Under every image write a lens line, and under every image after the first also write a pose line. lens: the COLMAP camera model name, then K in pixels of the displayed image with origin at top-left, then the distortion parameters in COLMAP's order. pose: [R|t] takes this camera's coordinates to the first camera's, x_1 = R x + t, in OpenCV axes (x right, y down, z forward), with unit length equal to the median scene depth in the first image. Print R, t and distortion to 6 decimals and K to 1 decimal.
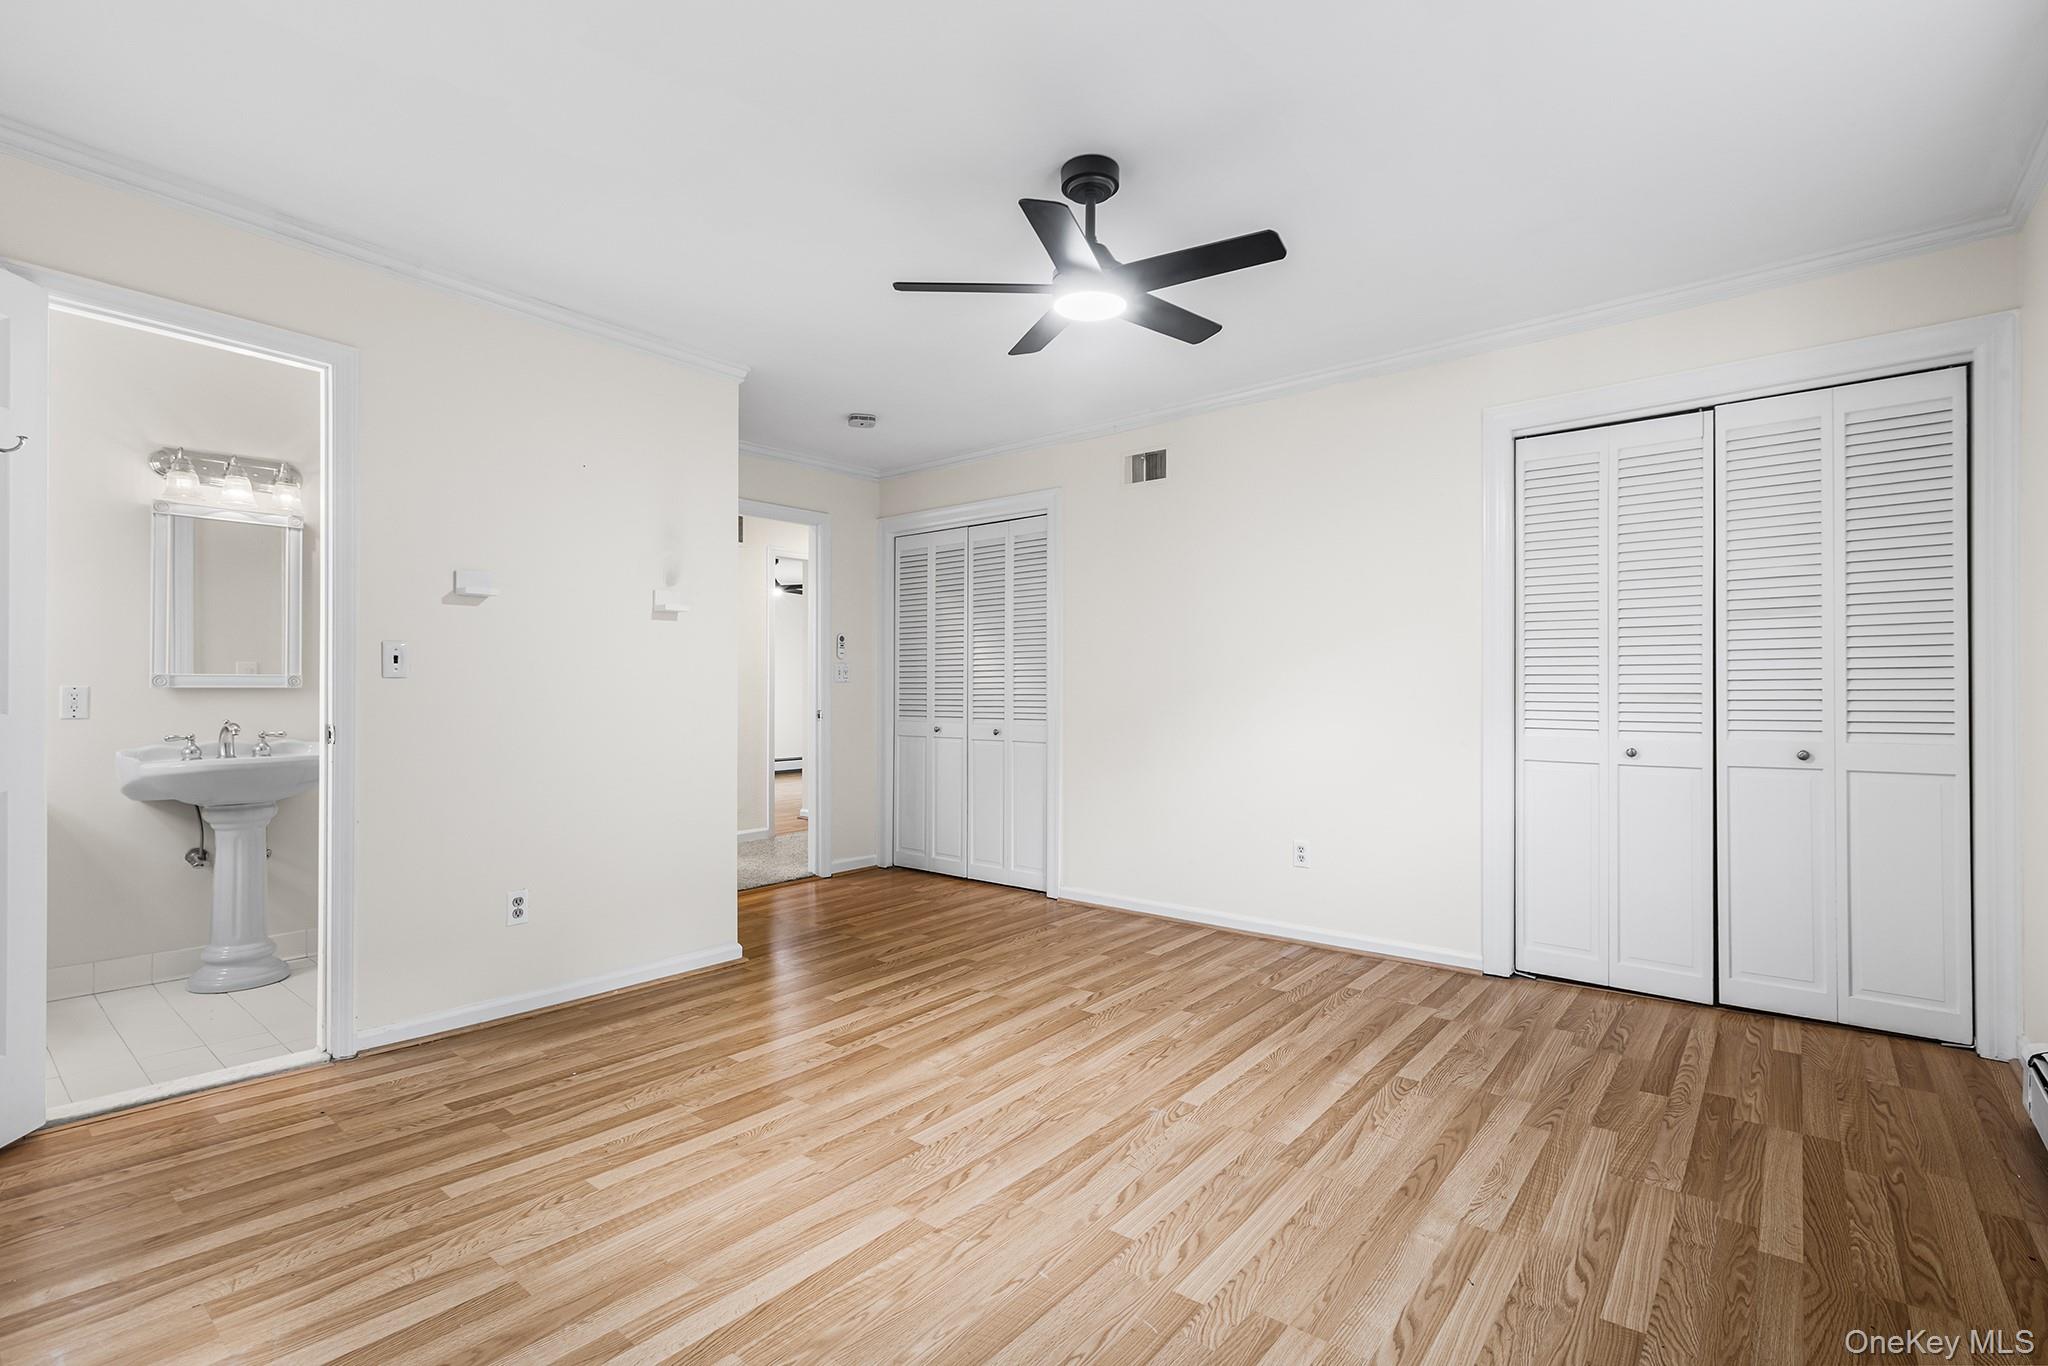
lens RADIAL K [[929.8, 0, 1024.0], [0, 929.8, 683.0], [0, 0, 1]] dist [-0.000366, -0.000138]
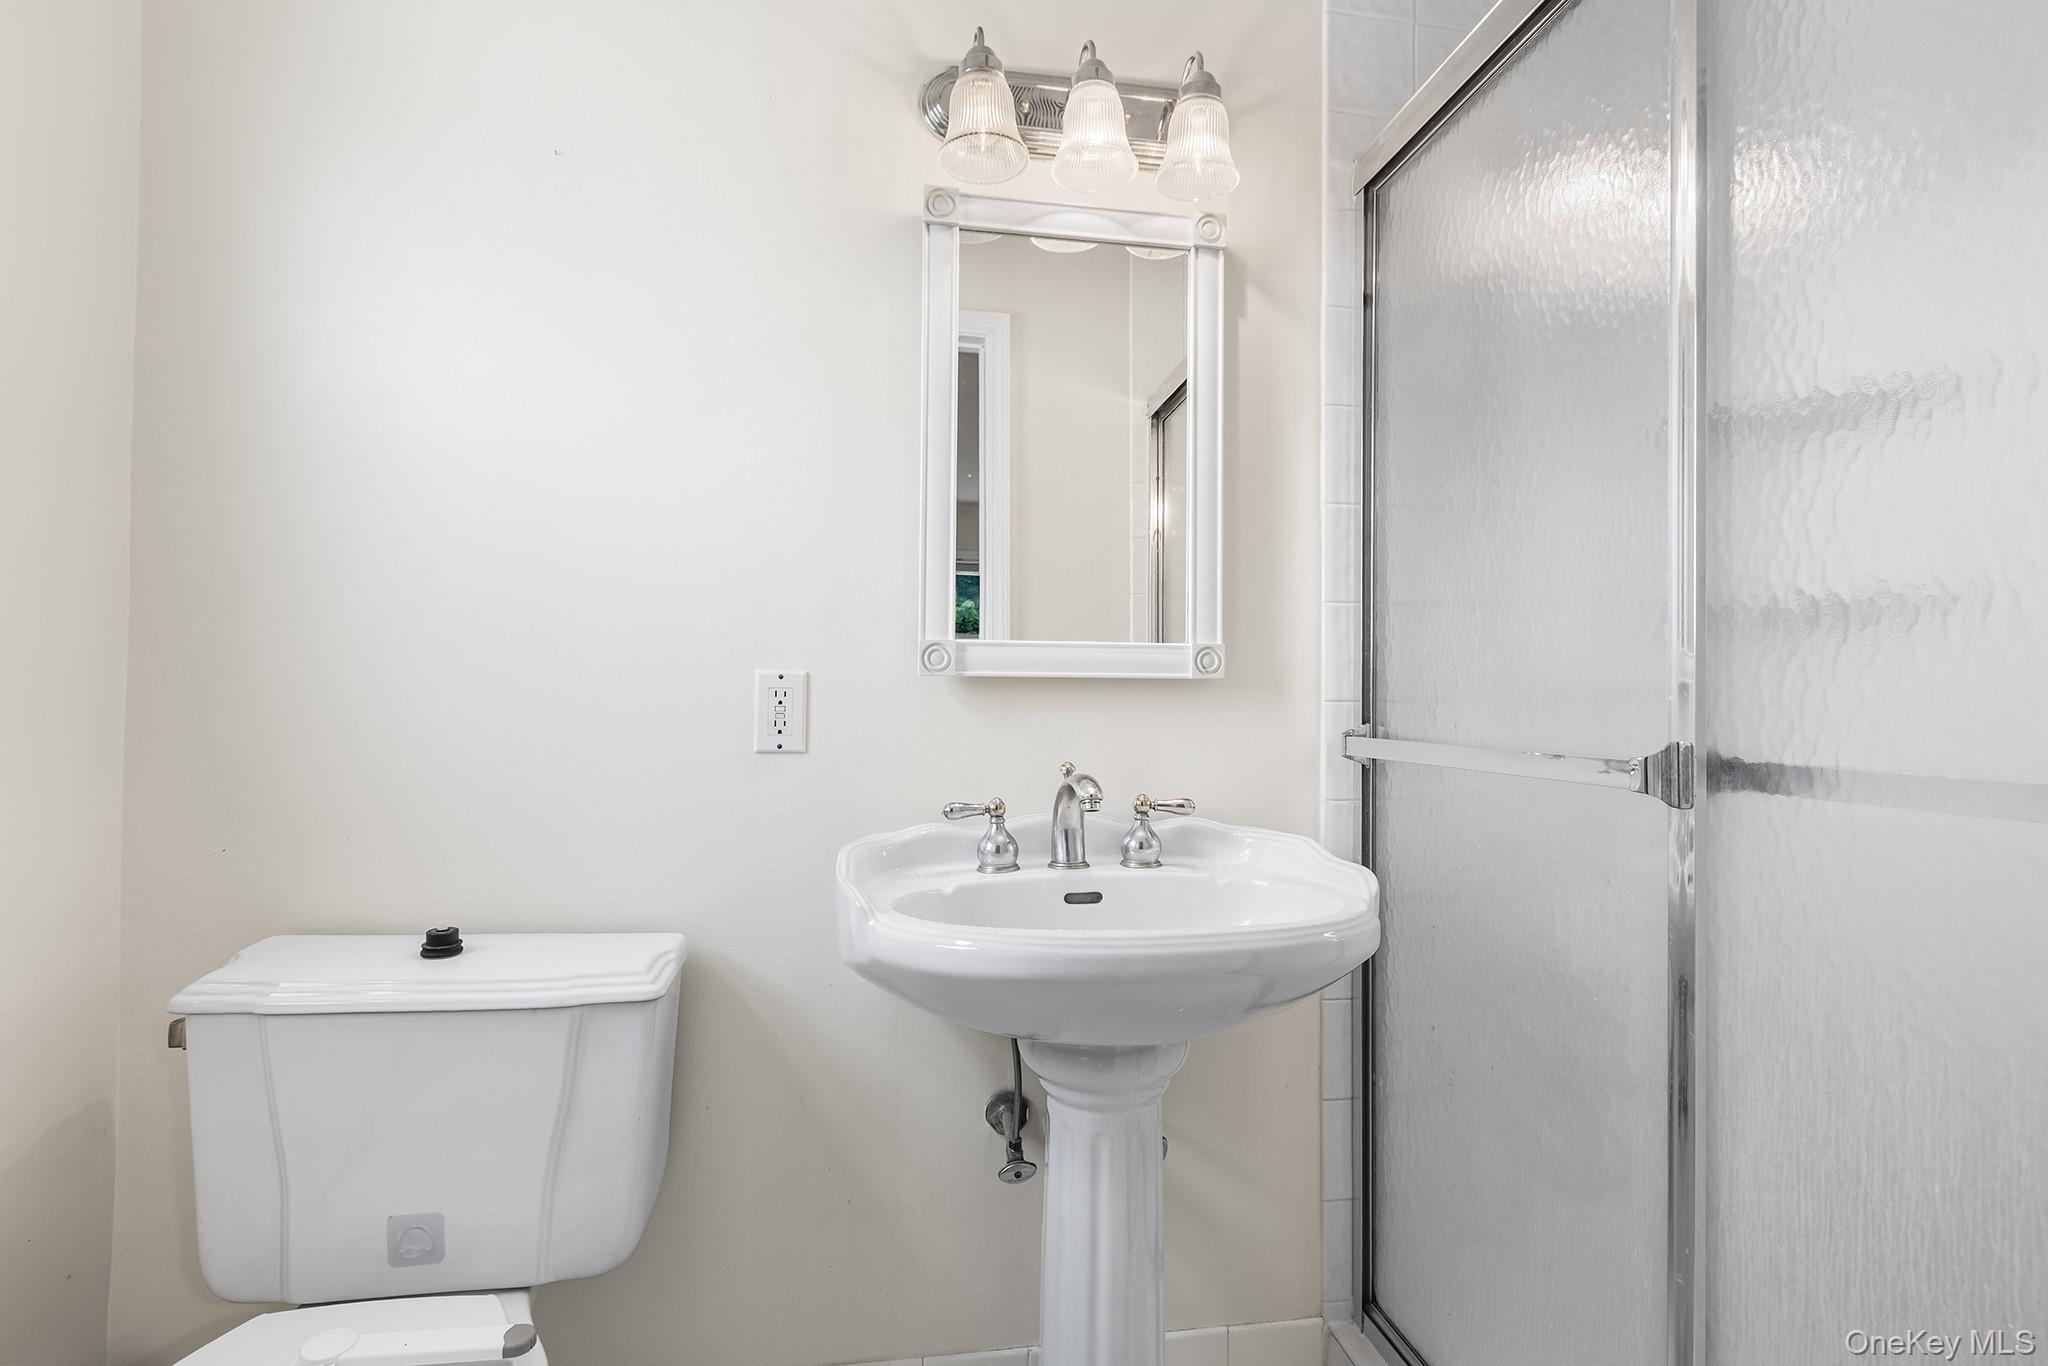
lens RADIAL K [[929.8, 0, 1024.0], [0, 929.8, 683.0], [0, 0, 1]] dist [-0.000366, -0.000138]
pose [[0.747661, -0.008190, -0.664030, -0.630864], [-0.001522, 0.999900, -0.014046, 0.013045], [0.664079, 0.011512, 0.747574, 0.717793]]
